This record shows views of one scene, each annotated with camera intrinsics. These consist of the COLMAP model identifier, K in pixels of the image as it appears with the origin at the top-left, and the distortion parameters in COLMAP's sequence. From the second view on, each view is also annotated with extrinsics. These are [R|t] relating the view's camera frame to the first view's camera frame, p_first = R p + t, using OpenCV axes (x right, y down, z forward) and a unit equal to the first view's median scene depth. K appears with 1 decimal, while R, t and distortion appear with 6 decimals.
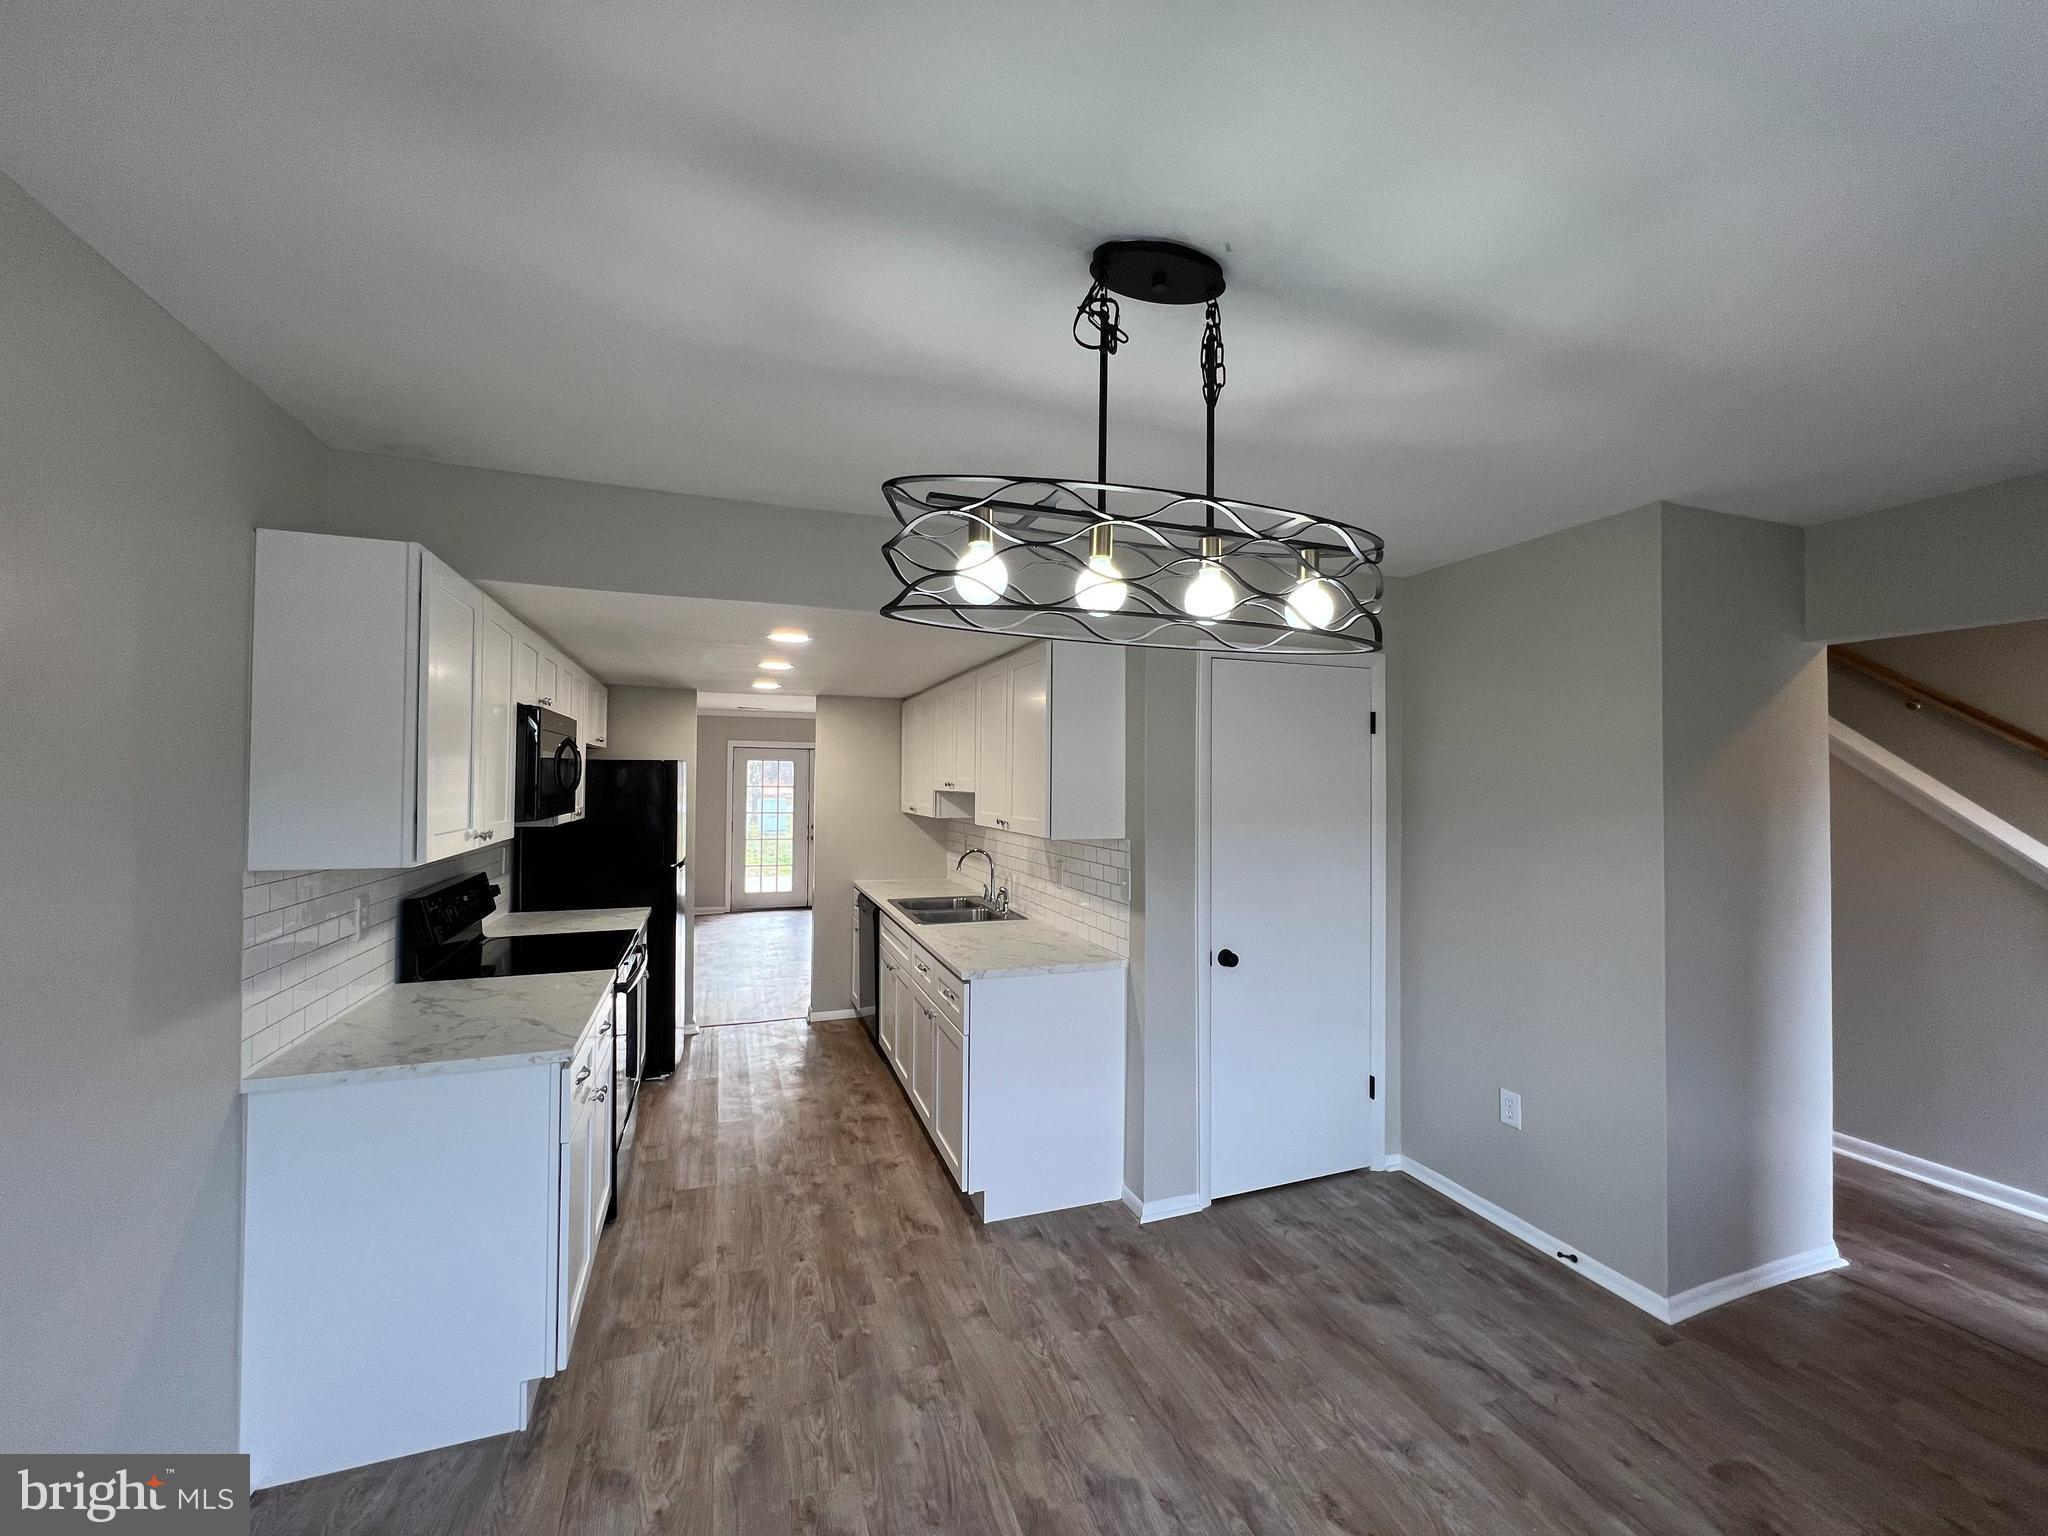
lens RADIAL K [[818.5, 0, 1021.5], [0, 818.5, 769.3], [0, 0, 1]] dist [-0.001500, 0.000398]
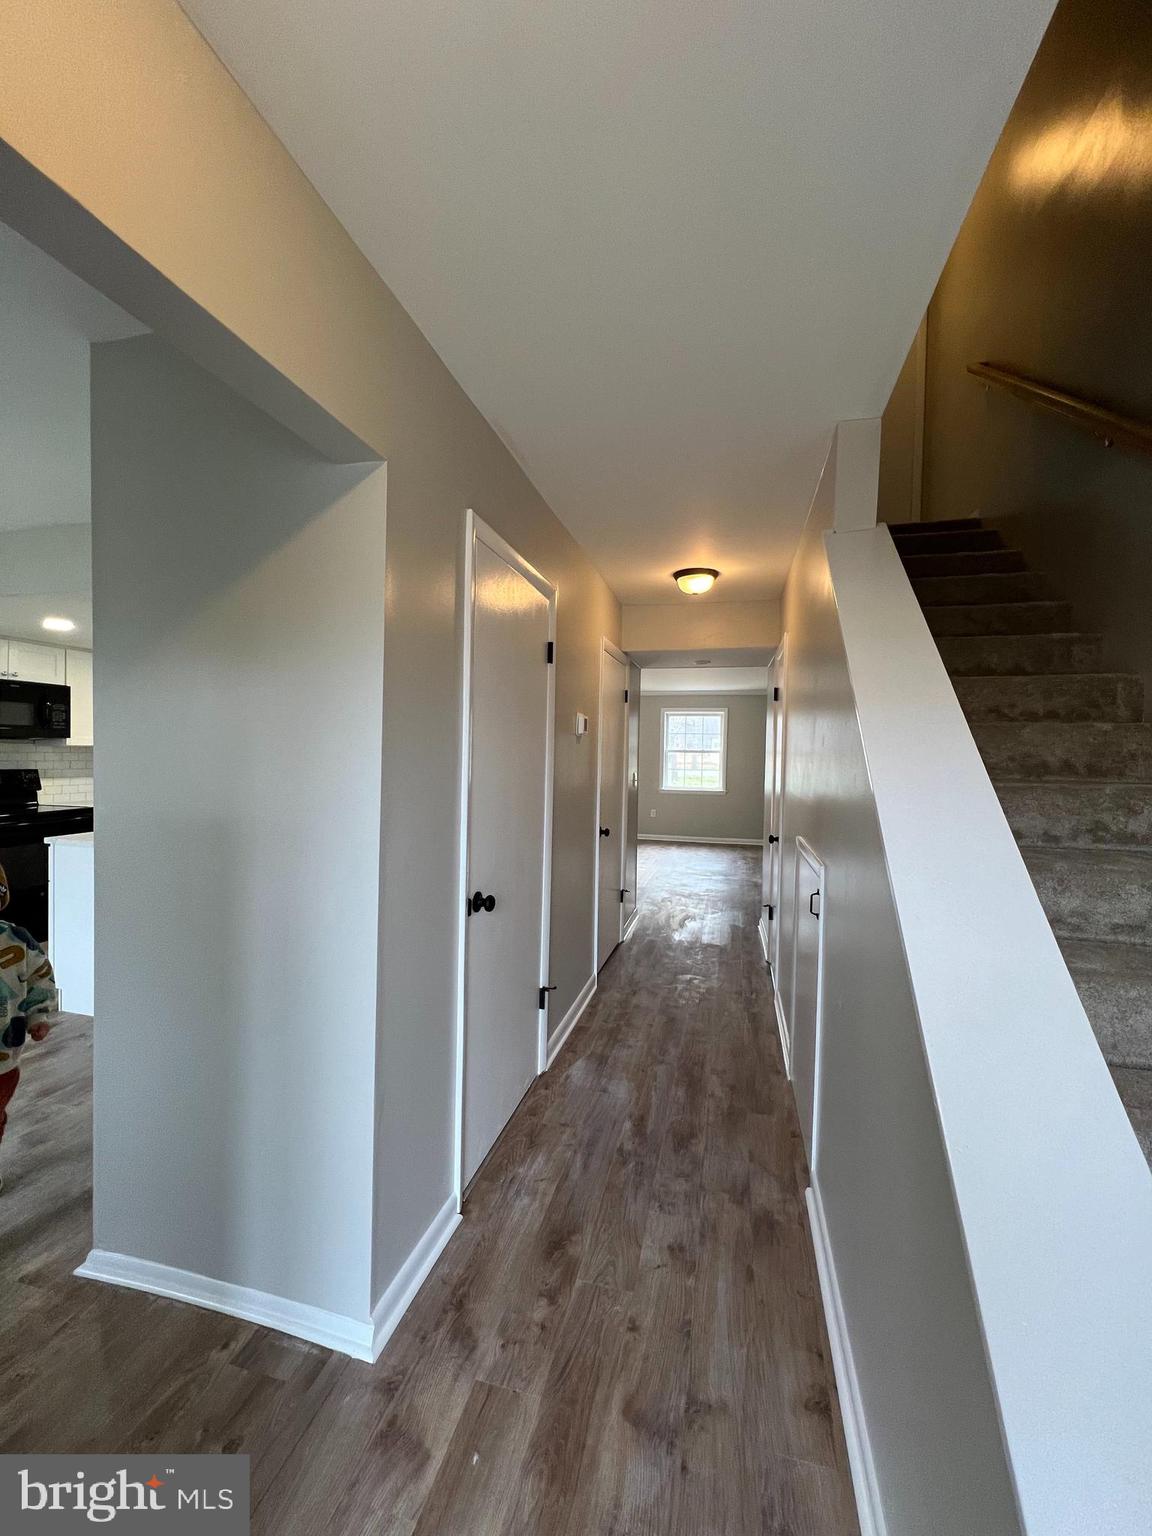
lens RADIAL K [[613.9, 0, 576.0], [0, 613.9, 768.0], [0, 0, 1]] dist [-0.001500, 0.000398]
pose [[0.818159, 0.019954, -0.574646, 1.324011], [-0.002179, 0.999498, 0.031604, 0.087385], [0.574988, -0.024605, 0.817792, 0.644752]]
